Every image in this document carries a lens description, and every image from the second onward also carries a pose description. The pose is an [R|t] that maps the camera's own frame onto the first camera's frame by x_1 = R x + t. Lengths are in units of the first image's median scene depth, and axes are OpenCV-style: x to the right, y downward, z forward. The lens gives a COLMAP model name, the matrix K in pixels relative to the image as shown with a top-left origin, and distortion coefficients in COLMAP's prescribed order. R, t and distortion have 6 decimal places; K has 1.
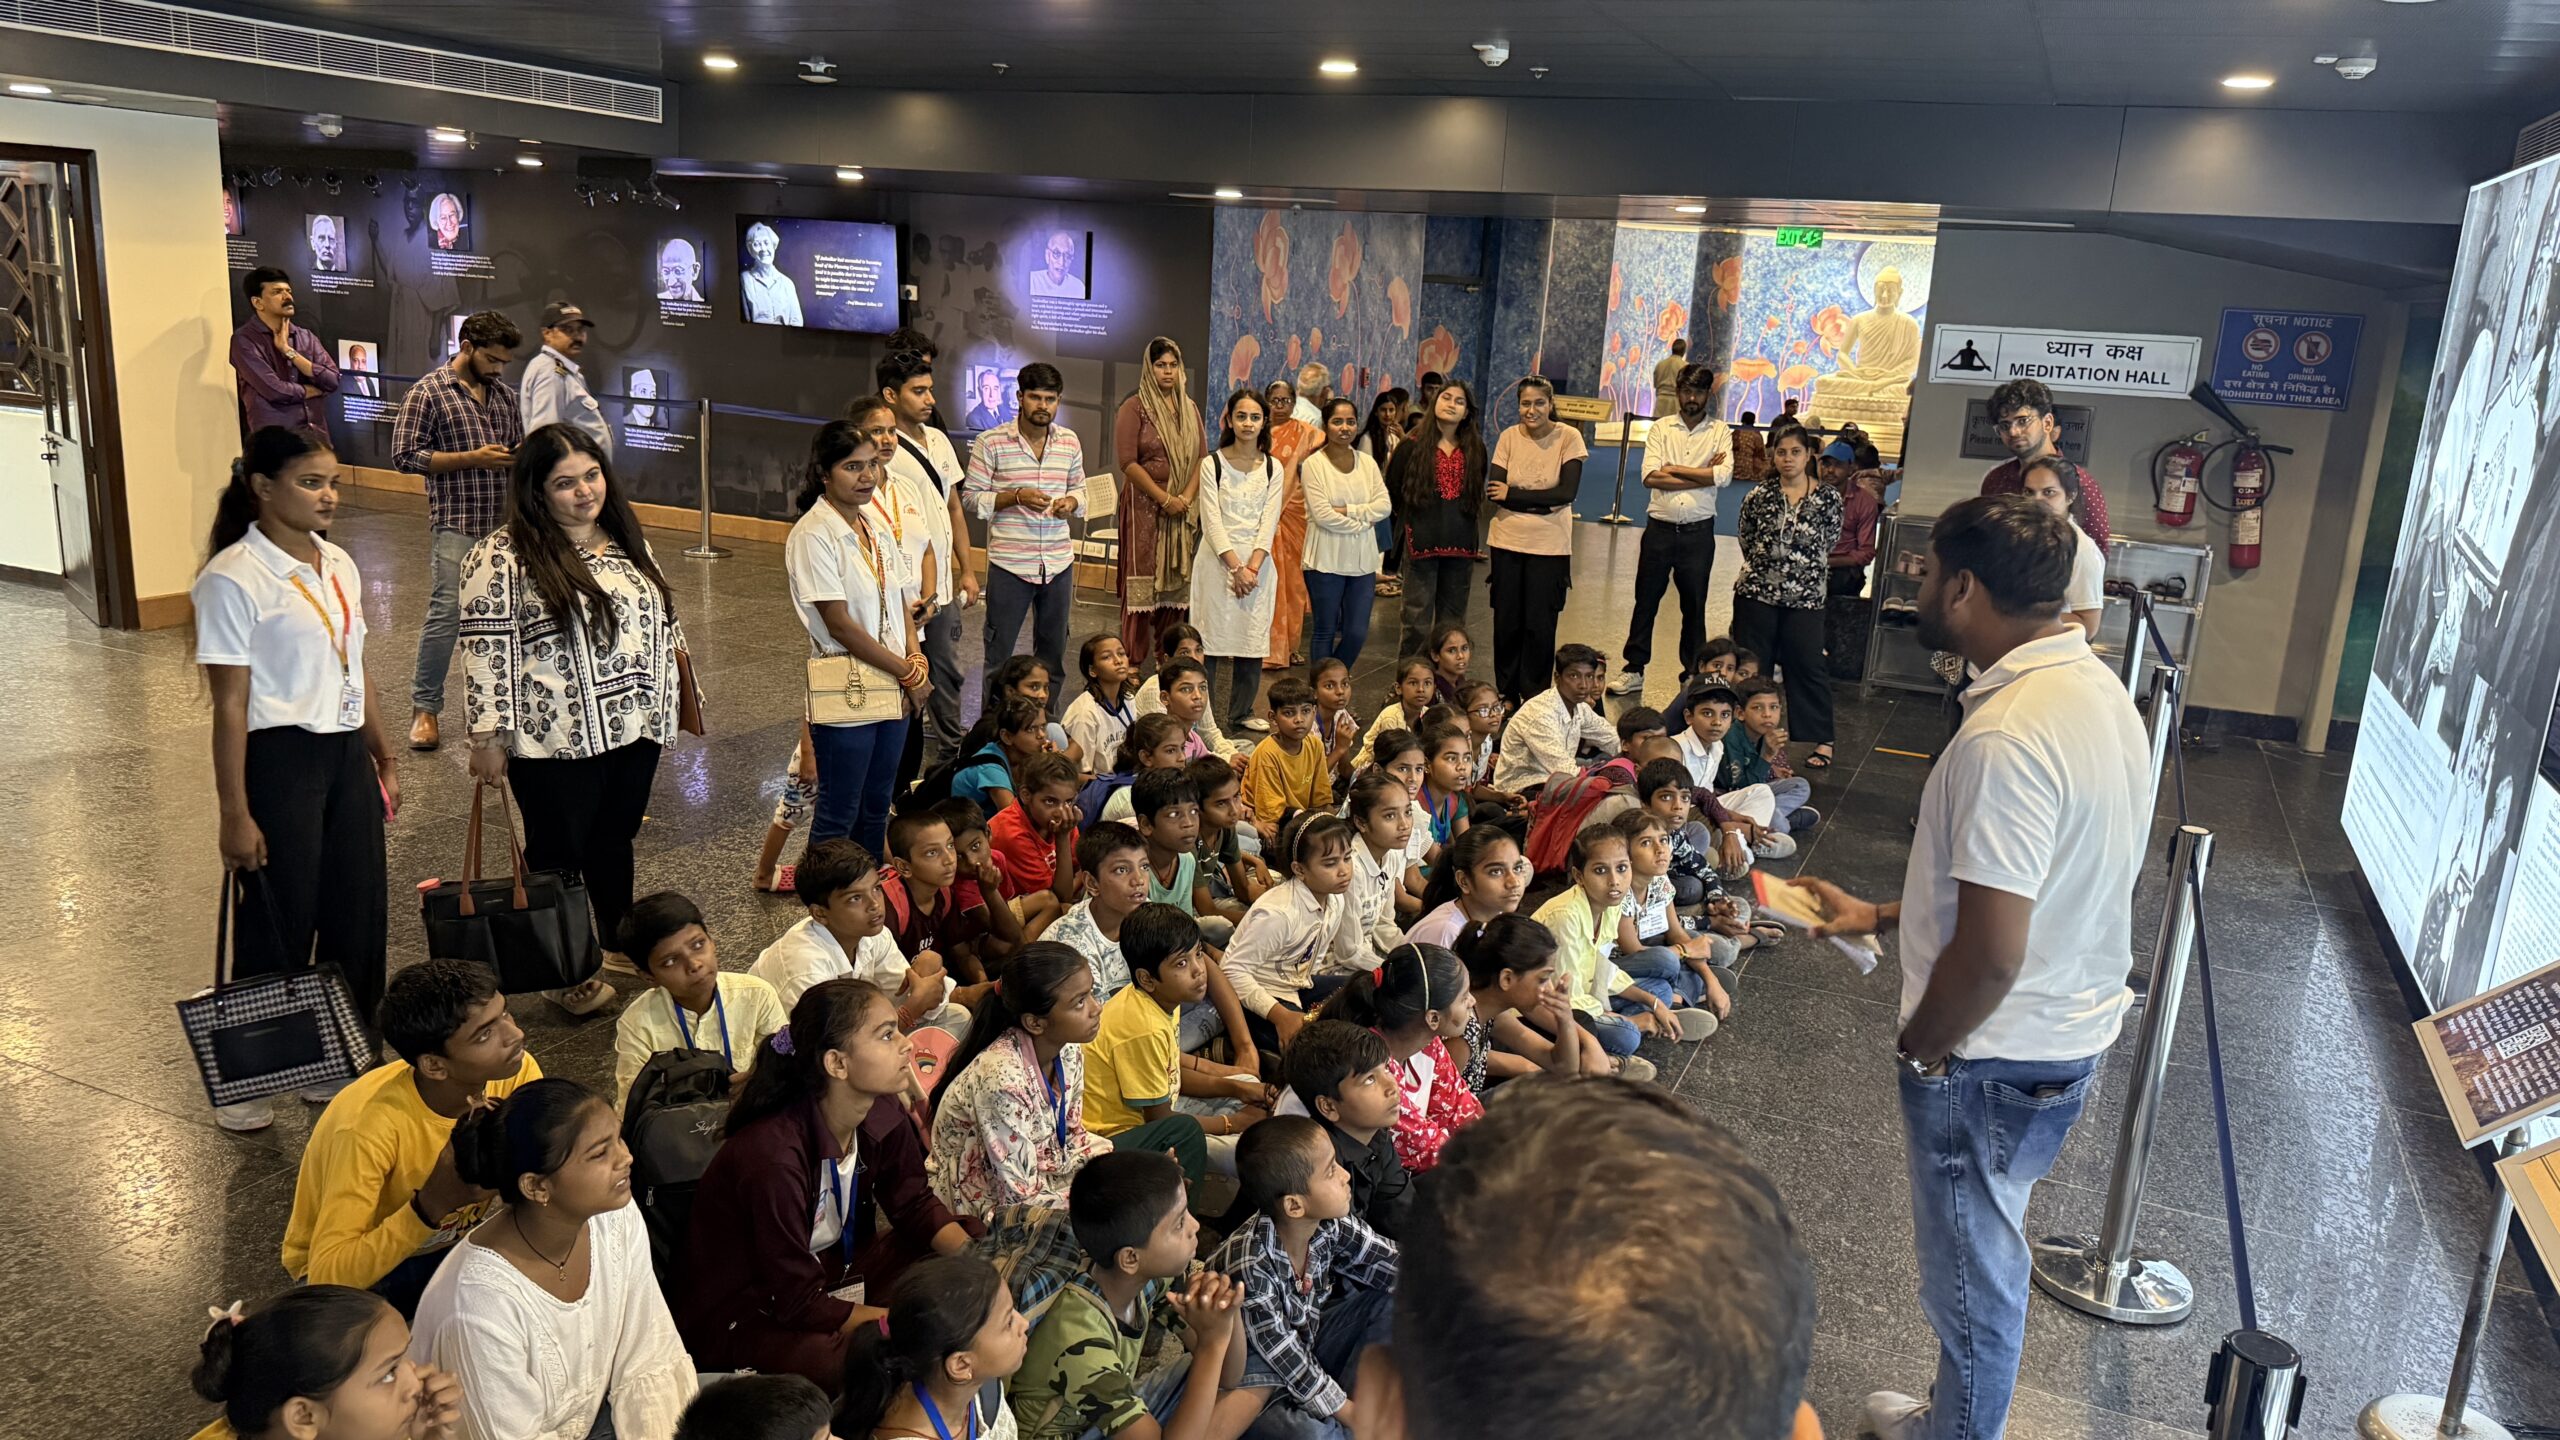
lens RADIAL K [[1792.0, 0, 1280.0], [0, 1792.0, 720.0], [0, 0, 1]] dist [0.118736, -0.196996]
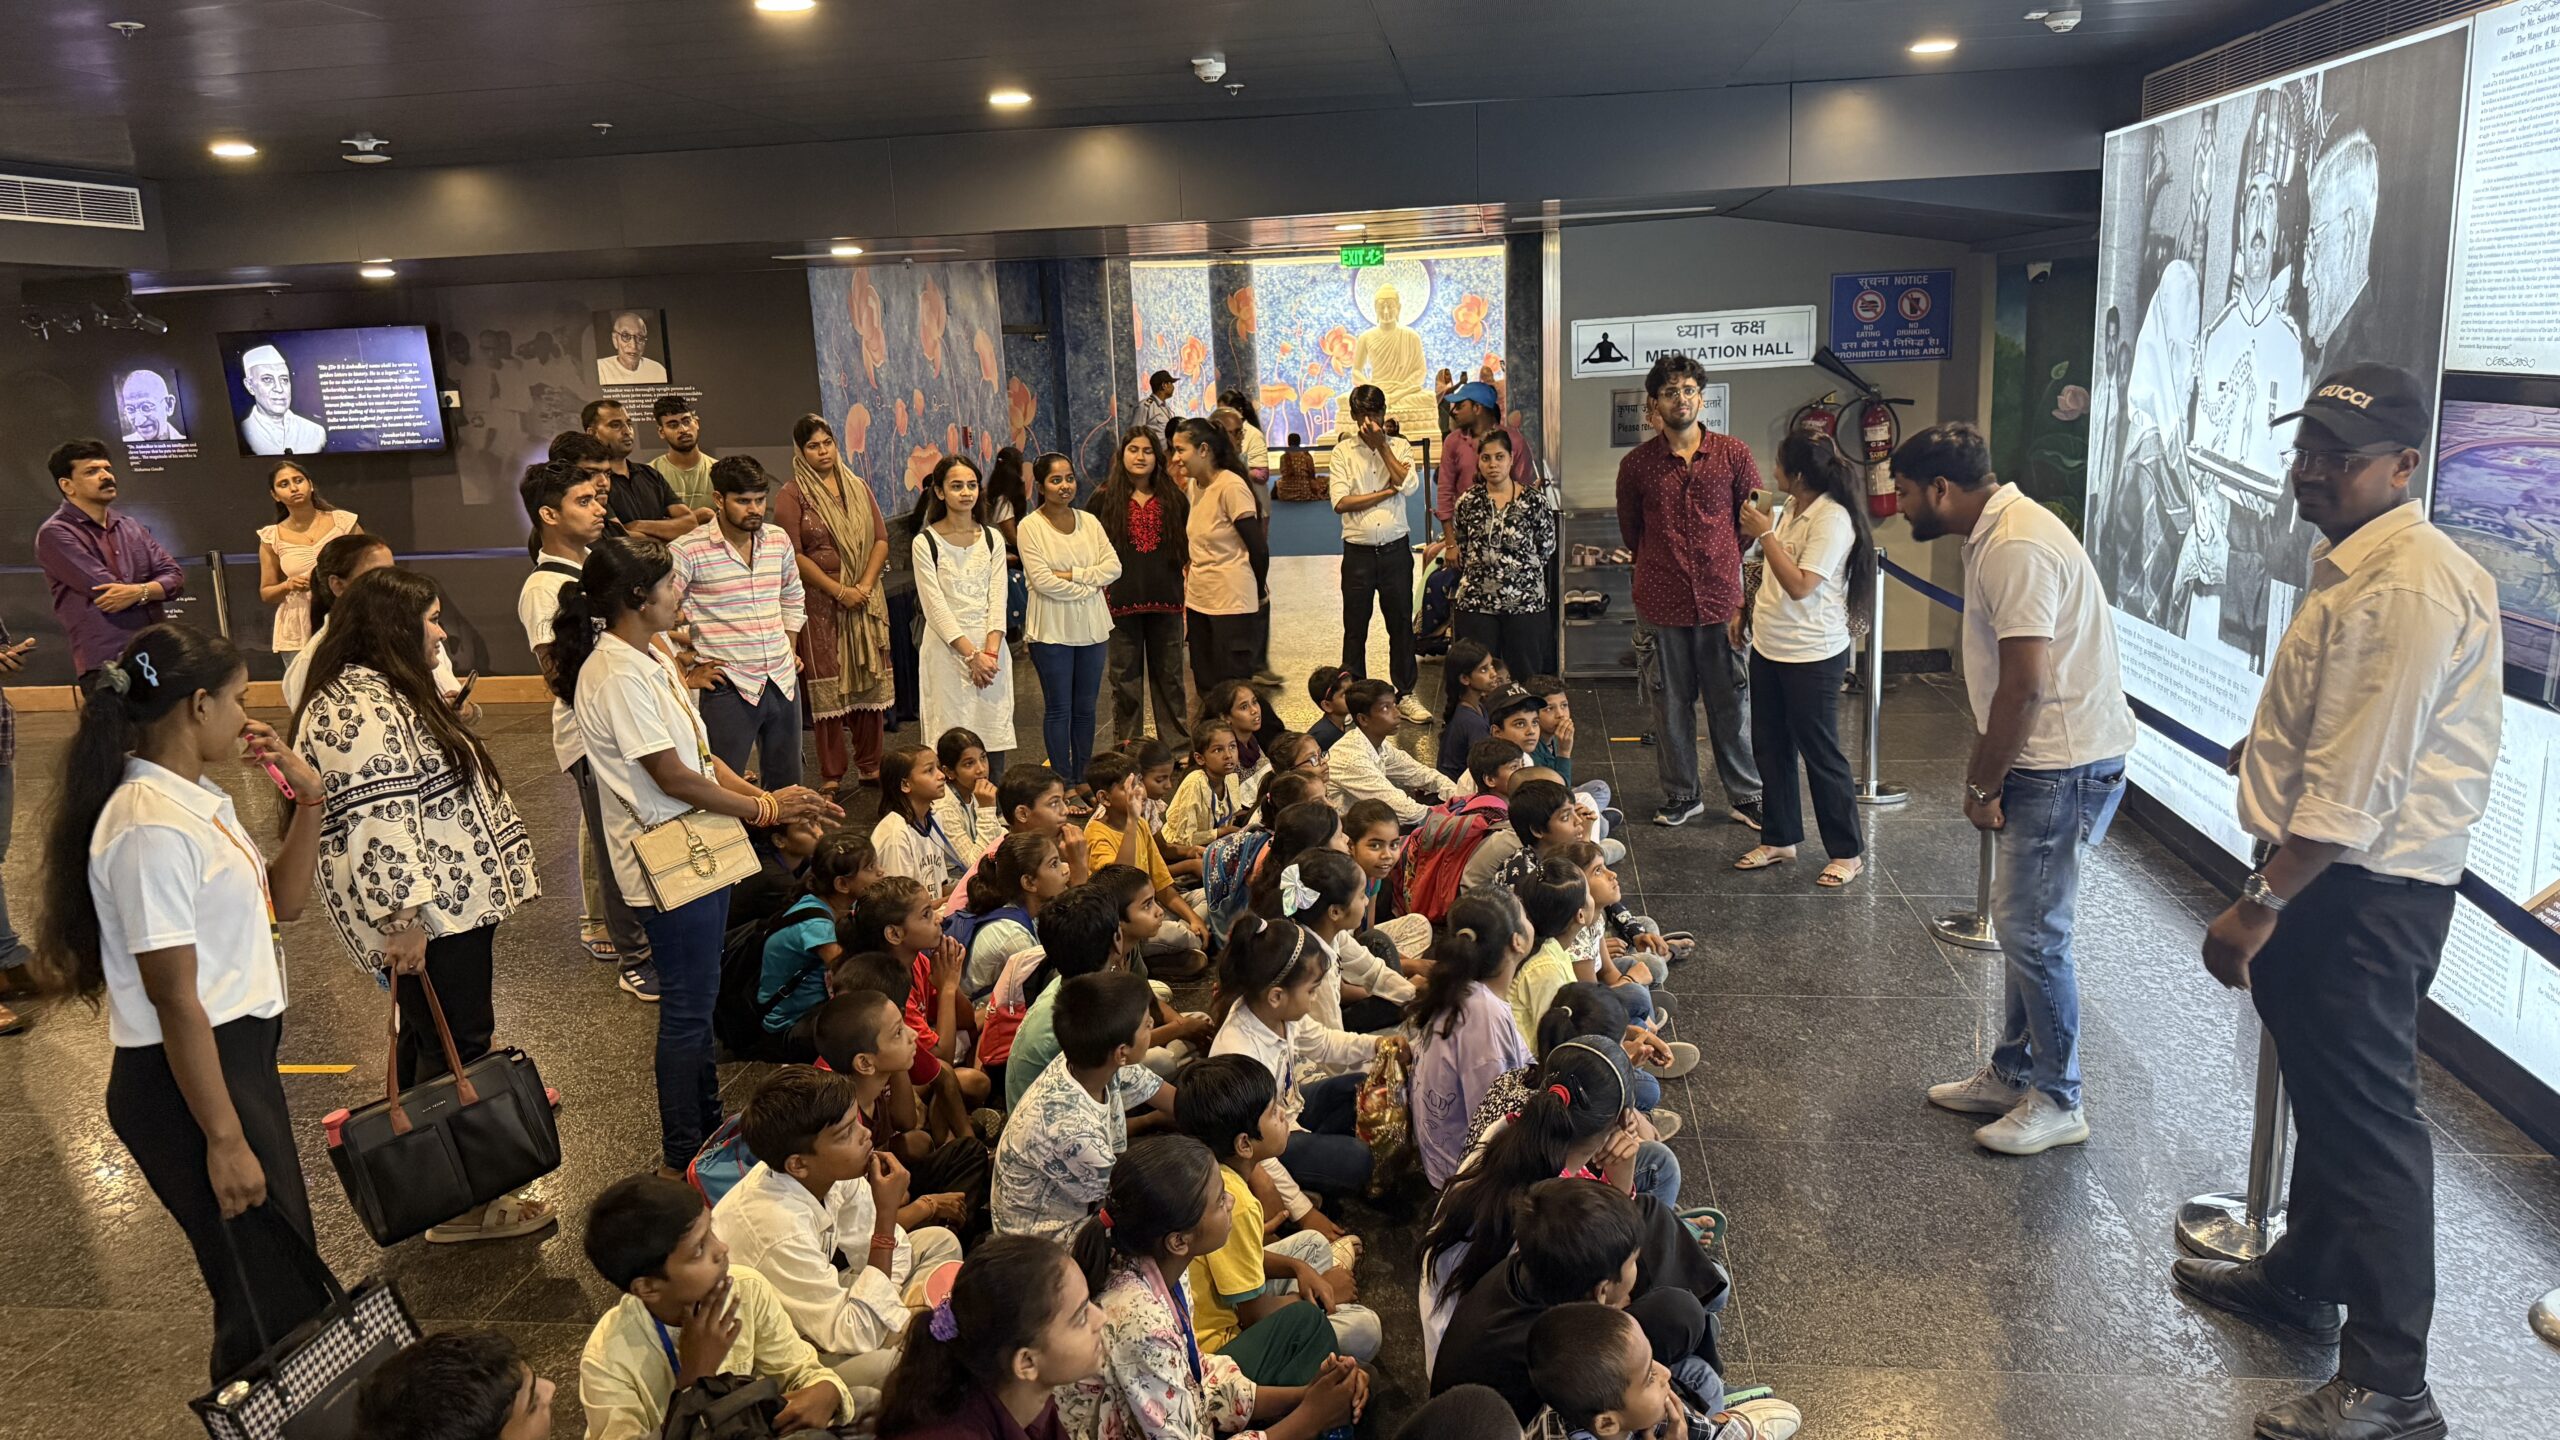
lens RADIAL K [[1792.0, 0, 1280.0], [0, 1792.0, 720.0], [0, 0, 1]] dist [0.118736, -0.196996]
pose [[0.949772, -0.157724, 0.270290, -0.090845], [0.165235, 0.986241, -0.005110, -0.015903], [-0.265766, 0.049515, 0.962765, 0.069626]]
